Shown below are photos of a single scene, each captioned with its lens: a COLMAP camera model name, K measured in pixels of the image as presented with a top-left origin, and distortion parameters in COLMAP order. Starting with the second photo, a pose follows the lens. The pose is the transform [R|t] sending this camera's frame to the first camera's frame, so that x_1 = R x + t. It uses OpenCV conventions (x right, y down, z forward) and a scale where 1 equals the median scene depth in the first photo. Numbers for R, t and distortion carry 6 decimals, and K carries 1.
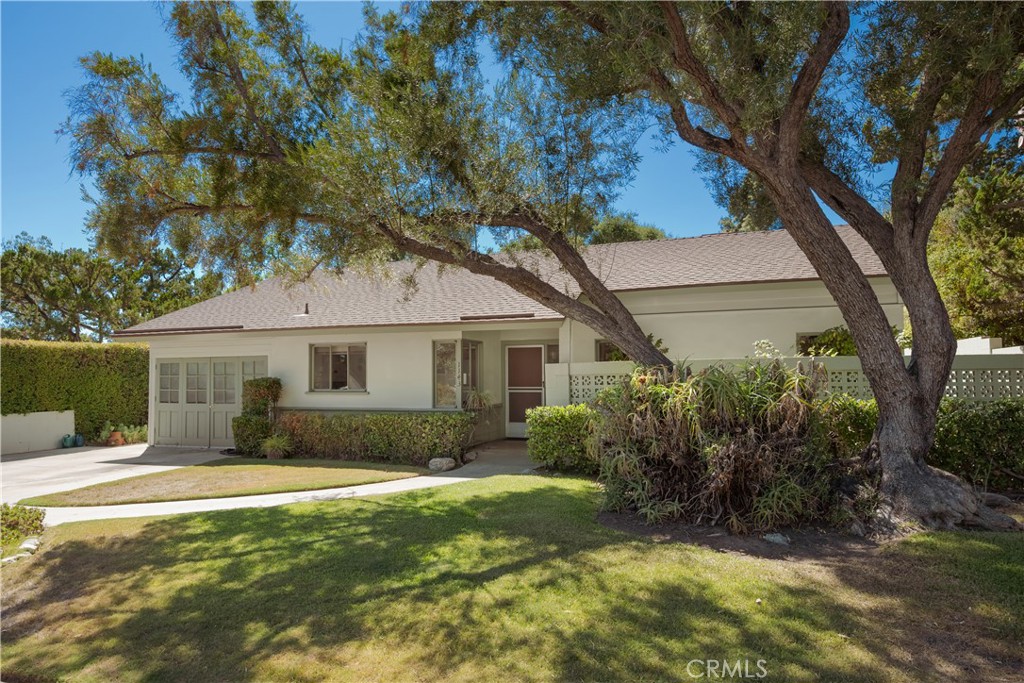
lens RADIAL K [[596.9, 0, 512.0], [0, 596.9, 341.5], [0, 0, 1]] dist [-0.000420, -0.000053]
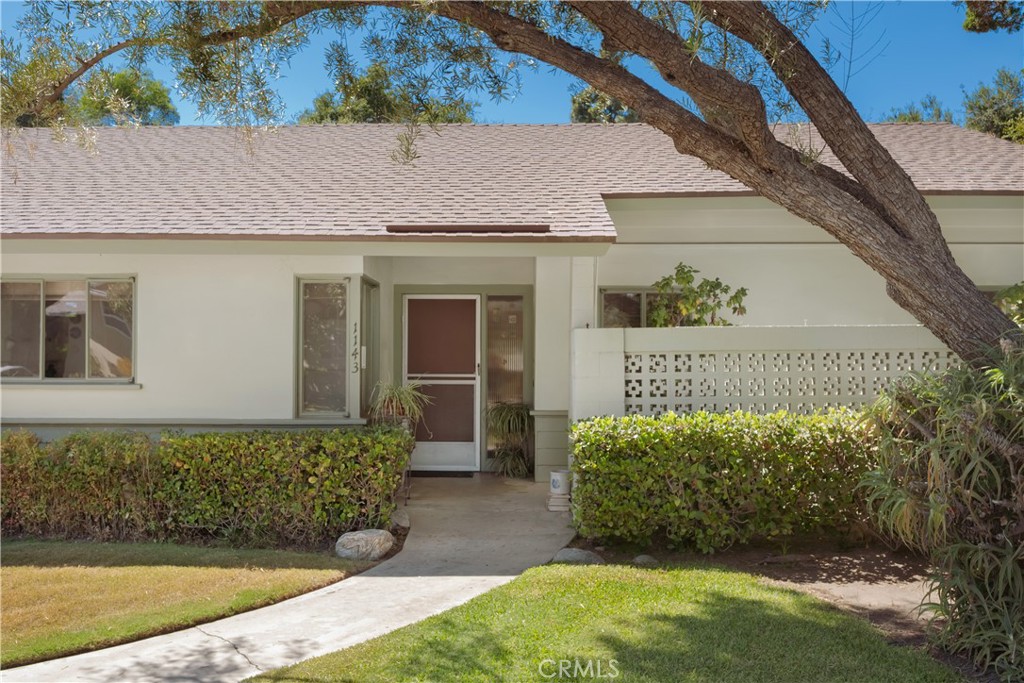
lens RADIAL K [[895.9, 0, 511.4], [0, 895.9, 328.8], [0, 0, 1]] dist [0.002192, 0.001556]
pose [[0.950501, 0.019844, 0.310086, -0.190234], [-0.028410, 0.999329, 0.023132, 0.018880], [-0.309419, -0.030796, 0.950427, 0.269917]]
